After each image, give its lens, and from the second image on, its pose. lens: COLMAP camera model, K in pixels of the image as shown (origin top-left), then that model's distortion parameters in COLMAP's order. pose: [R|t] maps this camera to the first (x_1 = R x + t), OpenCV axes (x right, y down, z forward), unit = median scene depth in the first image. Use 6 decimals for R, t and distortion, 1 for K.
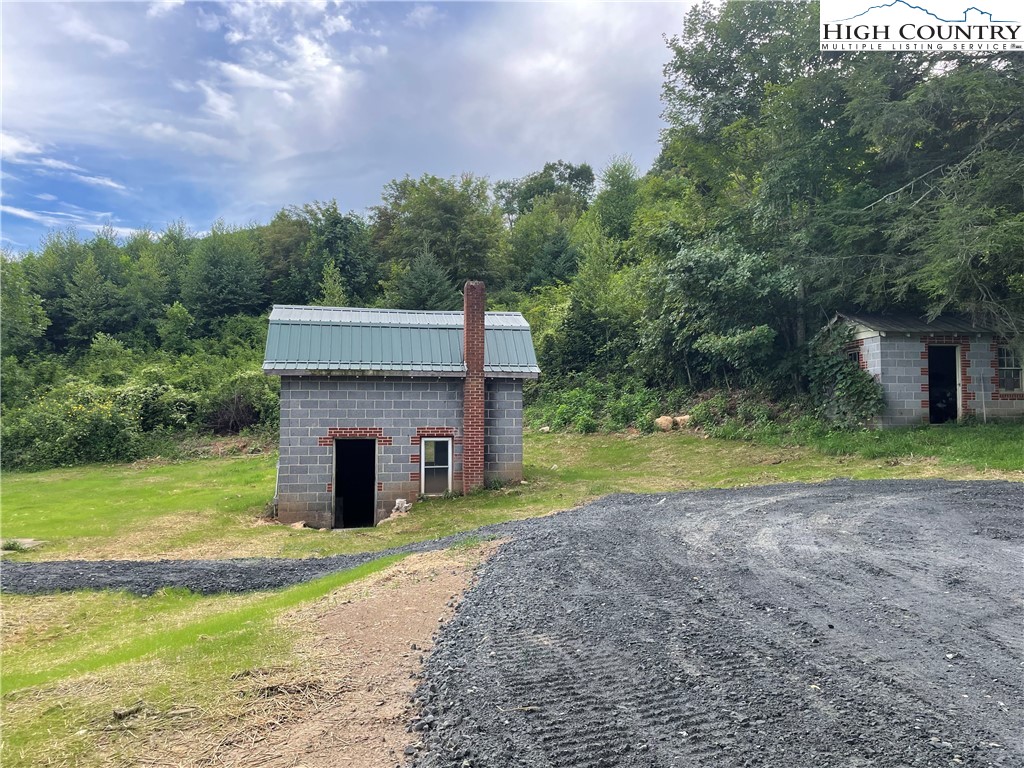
lens RADIAL K [[713.2, 0, 514.8], [0, 713.2, 382.0], [0, 0, 1]] dist [-0.011281, -0.040345]
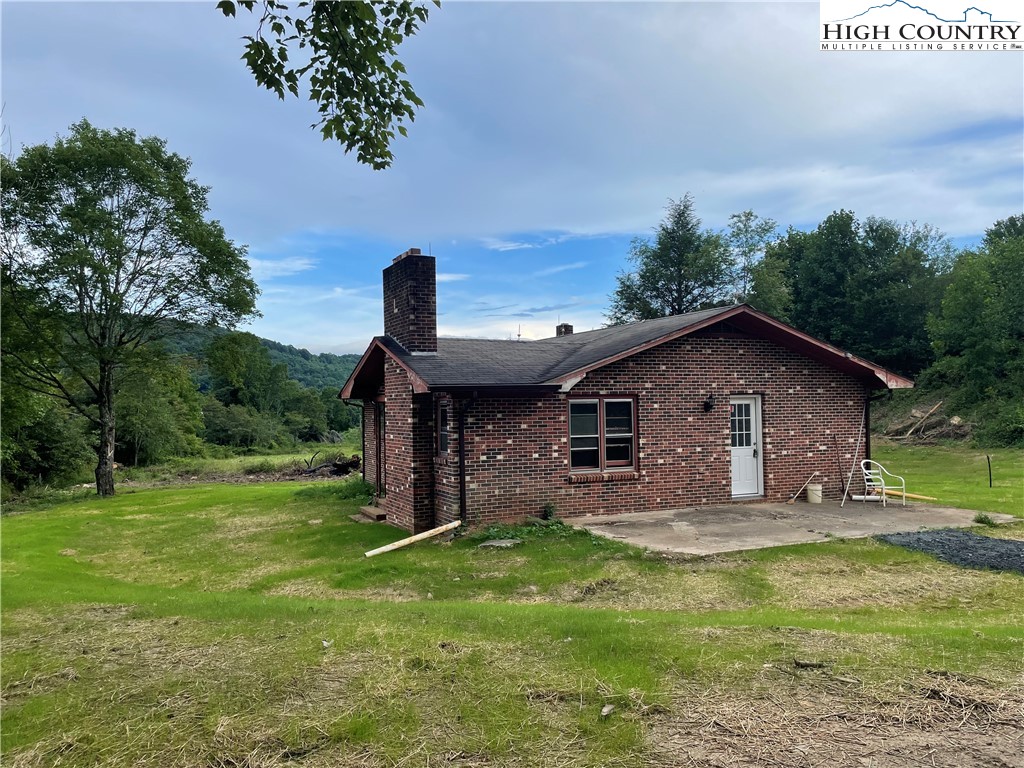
lens RADIAL K [[713.2, 0, 514.2], [0, 713.2, 383.8], [0, 0, 1]] dist [-0.011281, -0.040345]
pose [[0.322405, -0.021469, -0.946358, 0.382276], [0.056950, 0.998372, -0.003247, -0.014514], [0.944887, -0.052849, 0.323102, 0.175605]]
